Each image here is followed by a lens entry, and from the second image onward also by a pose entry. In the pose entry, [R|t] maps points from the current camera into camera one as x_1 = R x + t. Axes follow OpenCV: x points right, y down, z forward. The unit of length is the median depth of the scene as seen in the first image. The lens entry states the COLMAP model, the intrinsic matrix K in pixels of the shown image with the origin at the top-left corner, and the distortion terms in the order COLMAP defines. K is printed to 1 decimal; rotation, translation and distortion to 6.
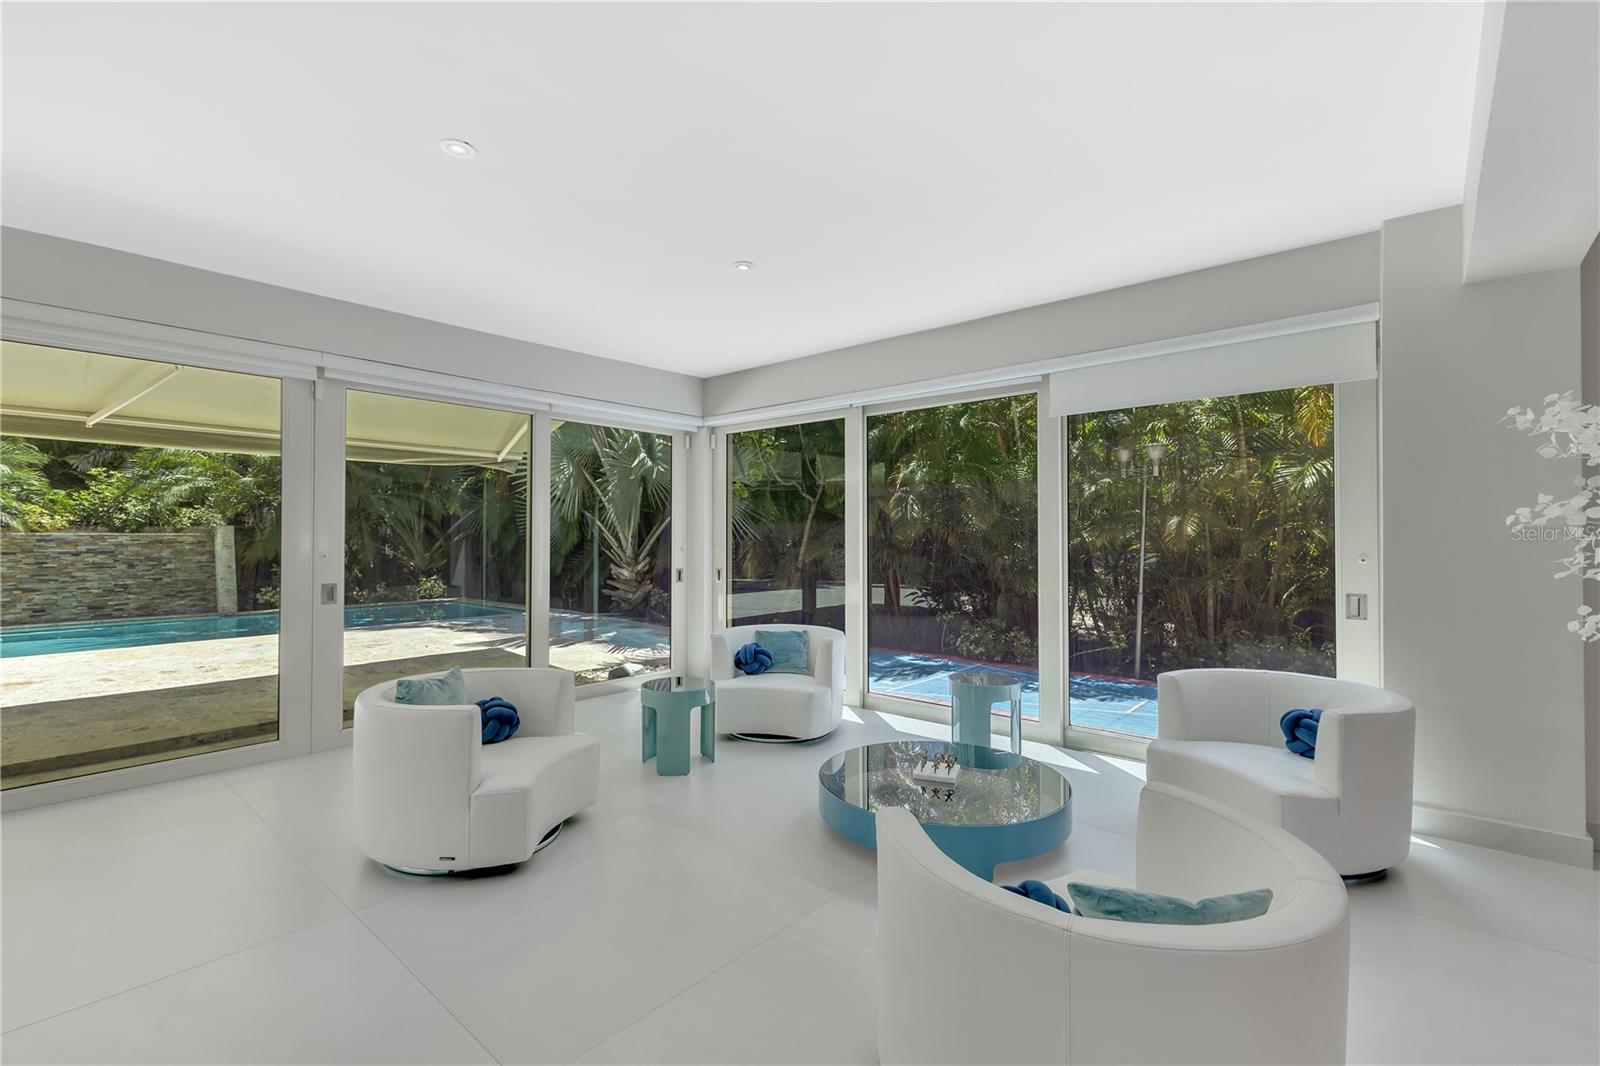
lens RADIAL K [[701.3, 0, 798.5], [0, 701.3, 526.9], [0, 0, 1]] dist [0.015991, -0.000454]
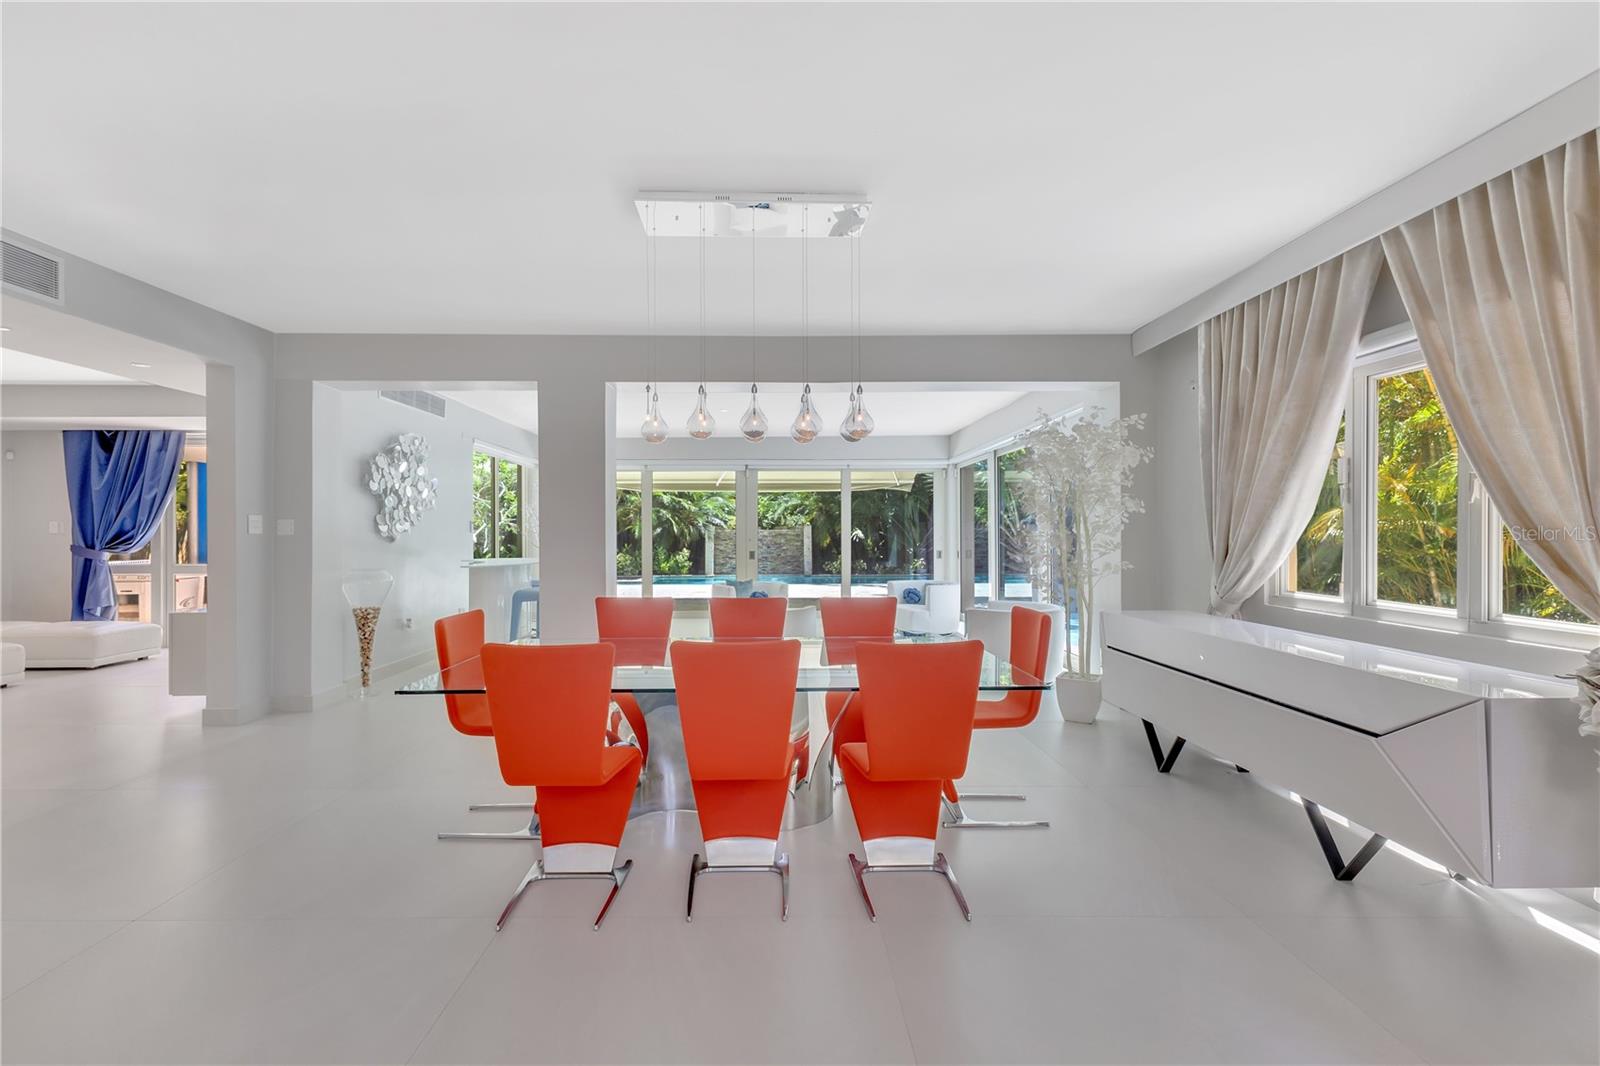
lens RADIAL K [[701.3, 0, 798.5], [0, 701.3, 526.9], [0, 0, 1]] dist [0.015991, -0.000454]
pose [[0.685515, -0.008709, -0.728006, 0.474227], [0.016001, 0.999867, 0.003106, -0.004008], [0.727882, -0.013778, 0.685564, -0.224520]]
